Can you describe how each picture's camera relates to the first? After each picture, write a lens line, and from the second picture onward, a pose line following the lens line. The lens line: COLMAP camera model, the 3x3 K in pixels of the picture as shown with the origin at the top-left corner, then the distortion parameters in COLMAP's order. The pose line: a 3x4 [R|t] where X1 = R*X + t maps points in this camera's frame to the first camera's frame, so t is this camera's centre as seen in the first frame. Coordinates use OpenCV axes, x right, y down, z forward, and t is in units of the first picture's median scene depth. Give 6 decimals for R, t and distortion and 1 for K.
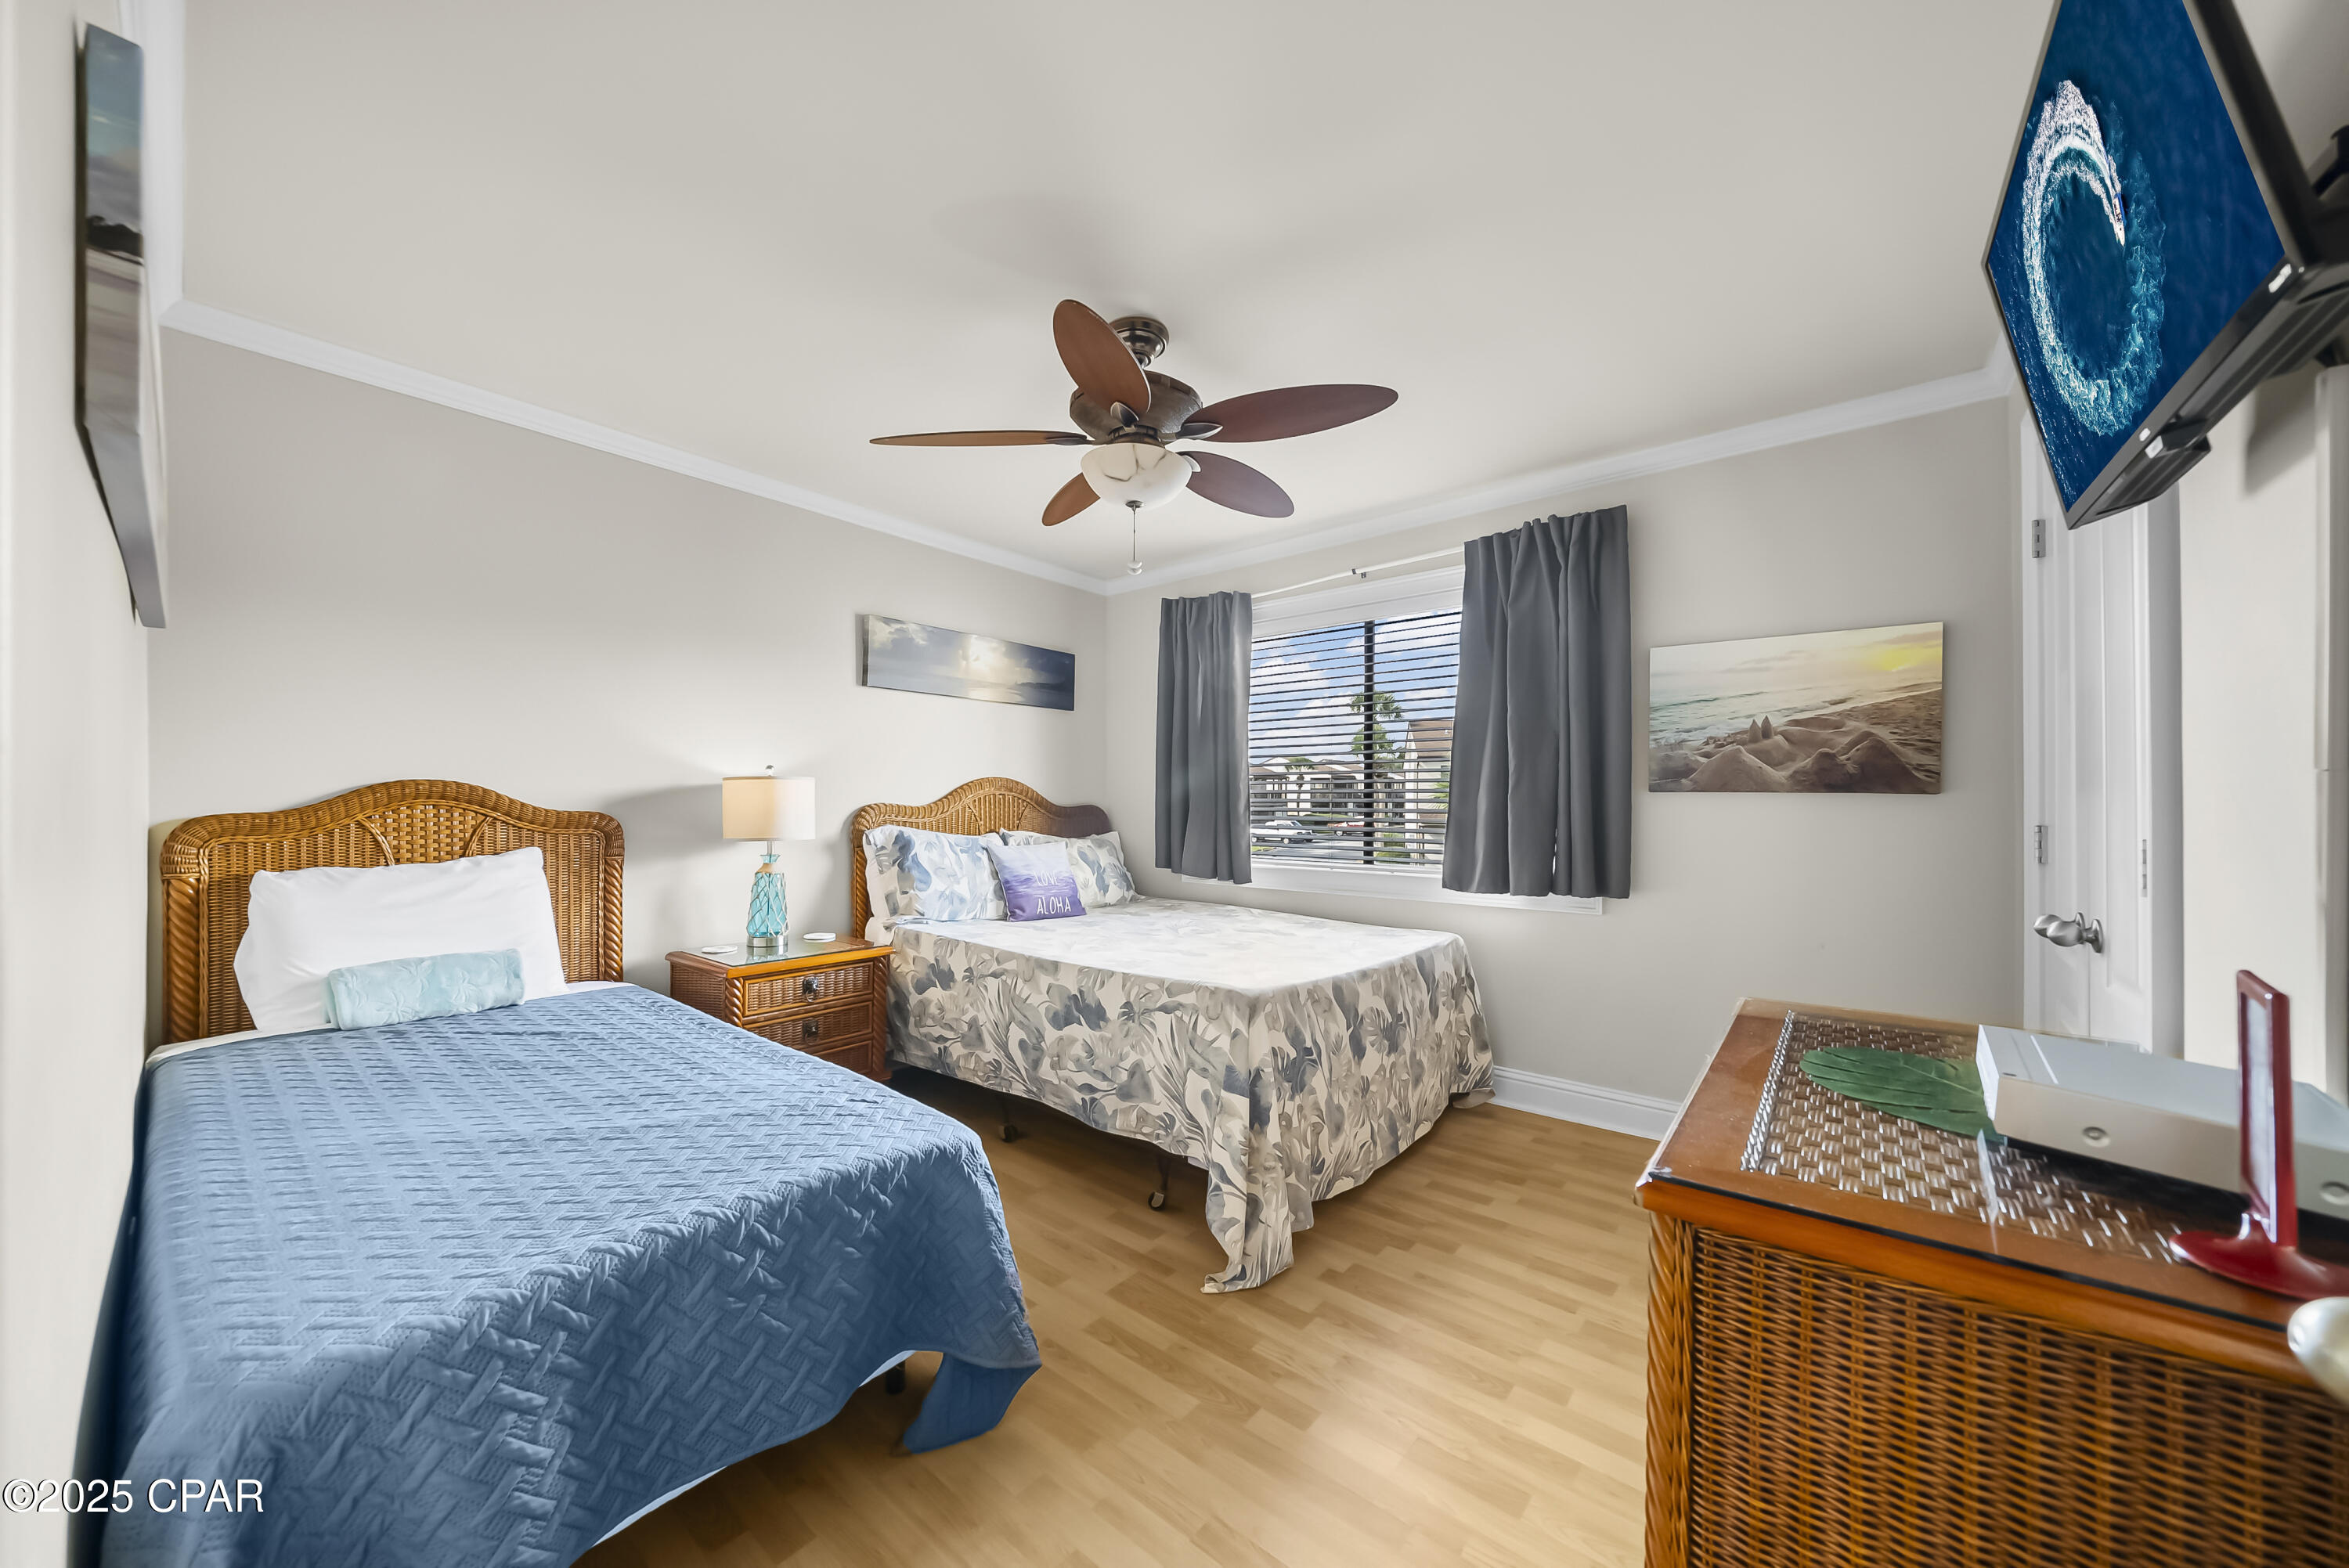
lens RADIAL K [[819.3, 0, 1174.5], [0, 819.3, 784.0], [0, 0, 1]] dist [-0.000162, -0.000049]
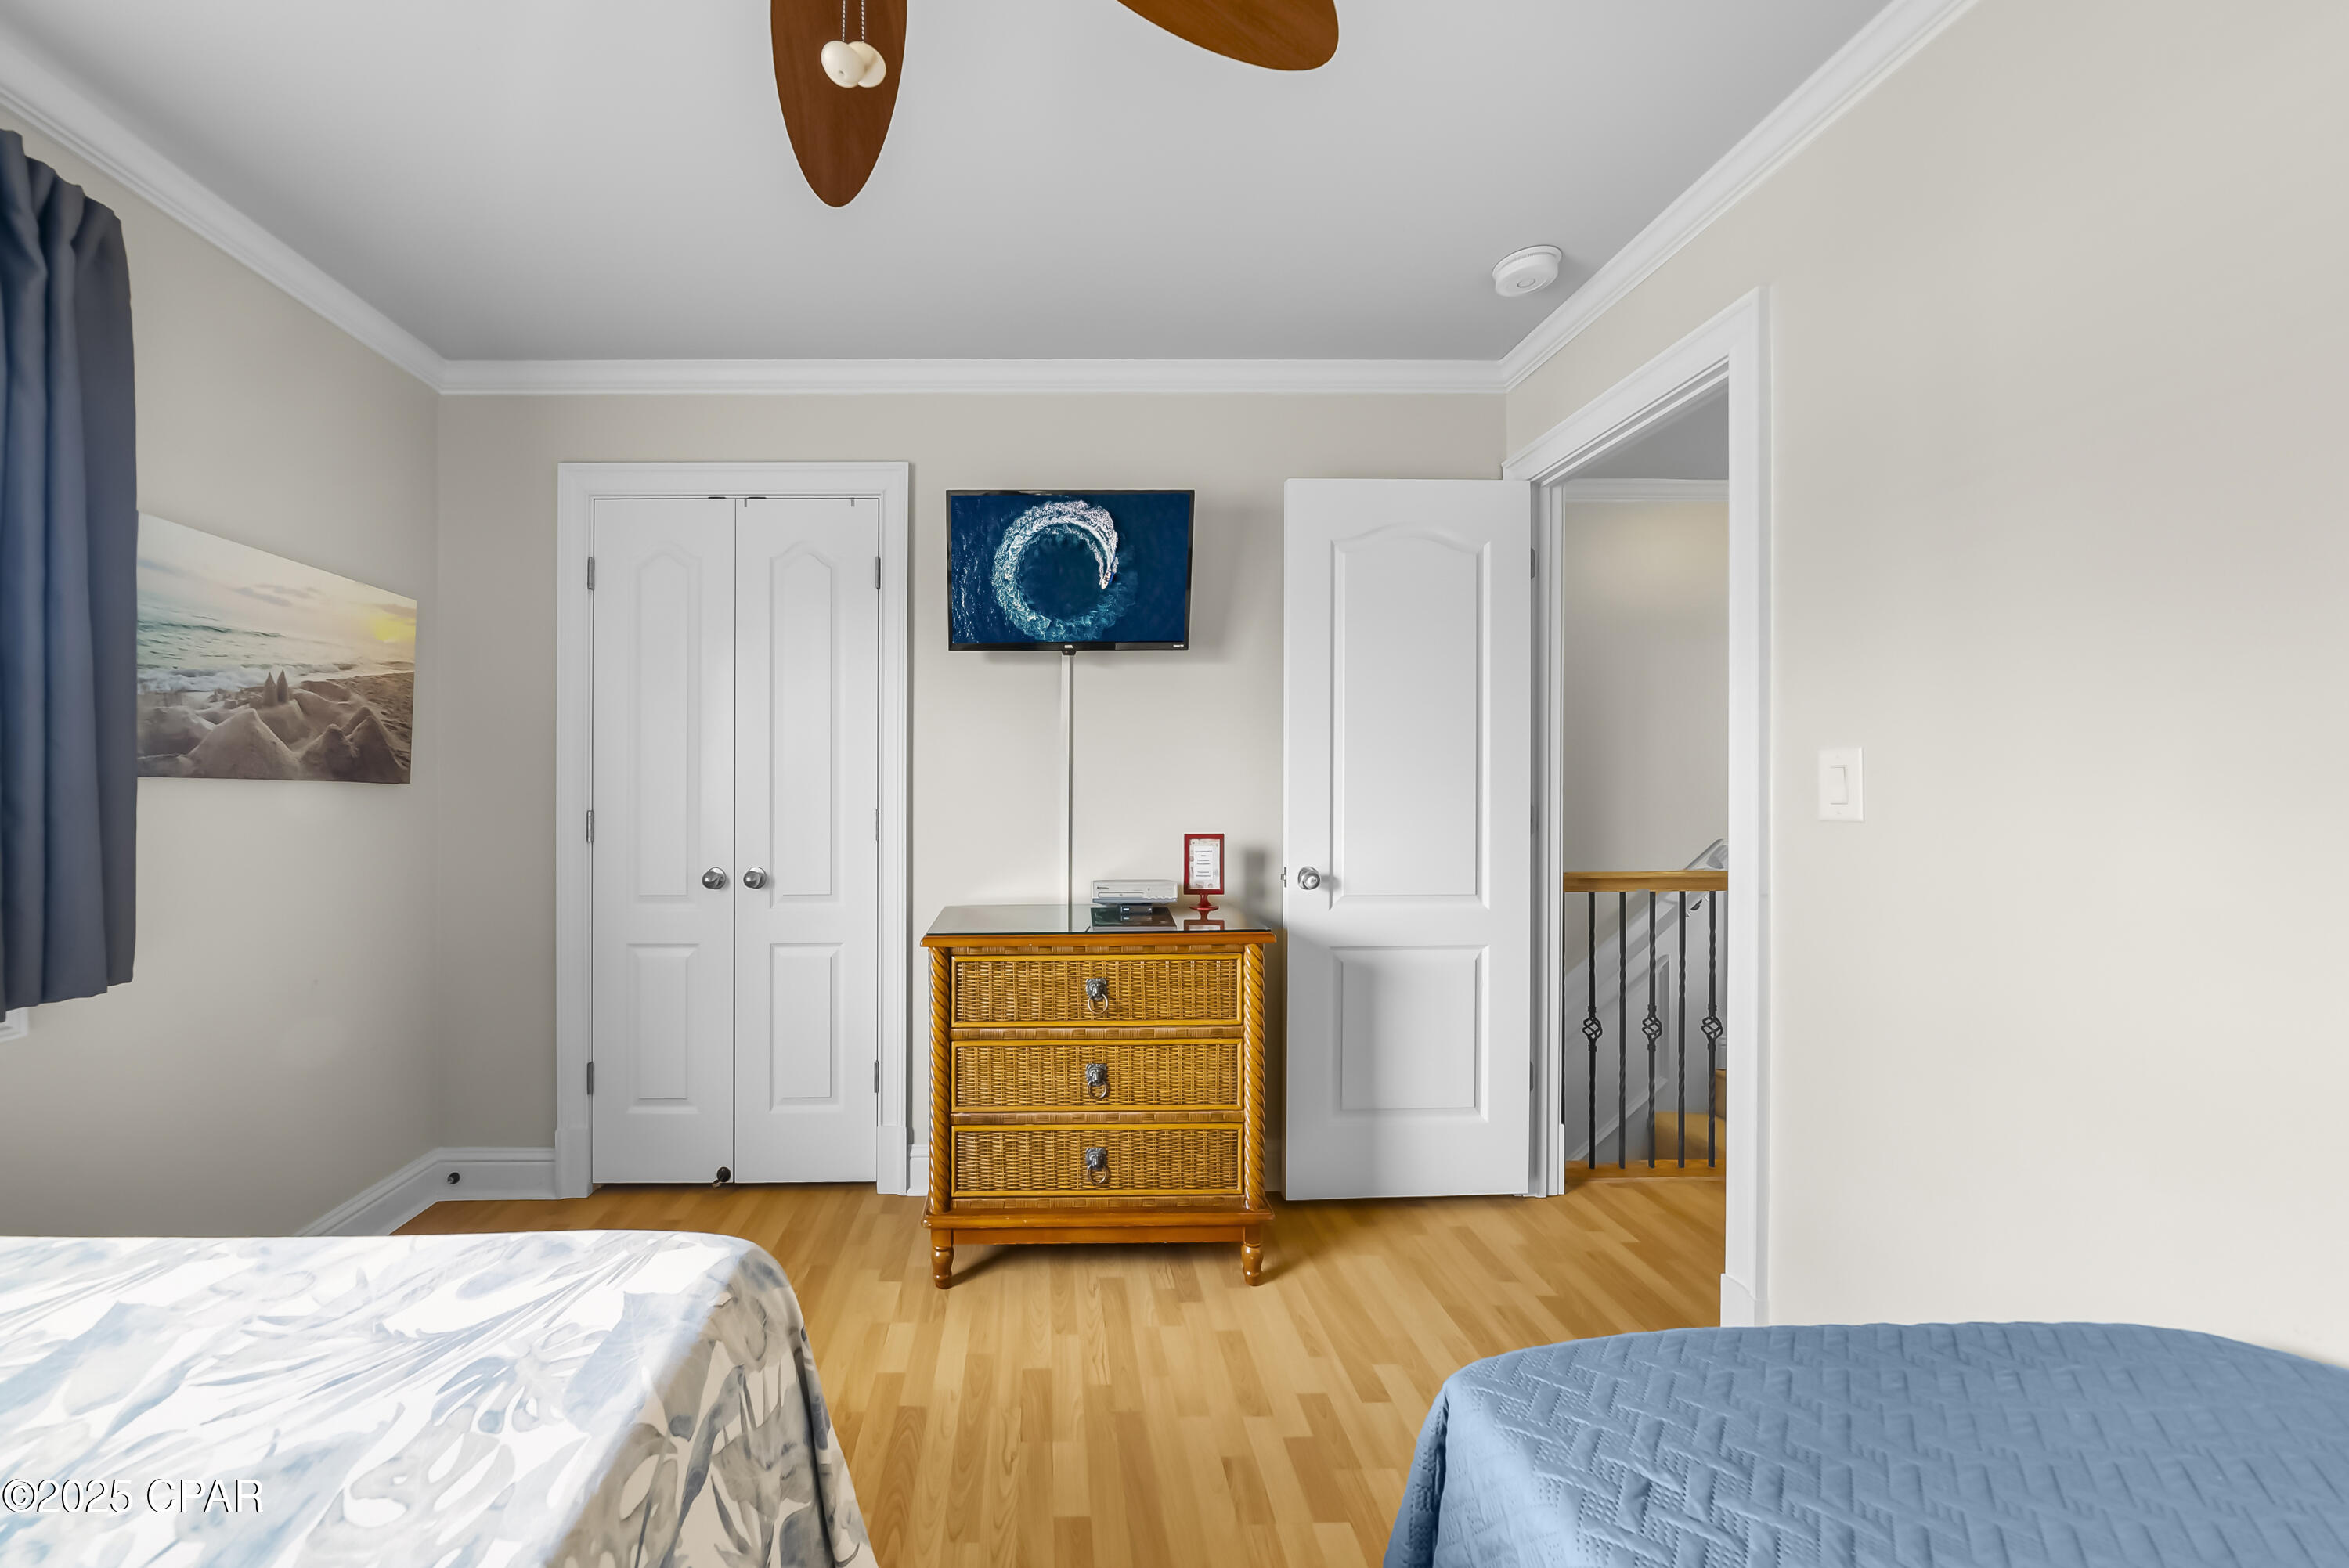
lens RADIAL K [[819.3, 0, 1174.5], [0, 819.3, 784.0], [0, 0, 1]] dist [-0.000162, -0.000049]
pose [[-0.747580, 0.006656, 0.664139, -0.315421], [-0.004617, 0.999874, -0.015218, 0.021482], [-0.664156, -0.014443, -0.747454, 1.033509]]
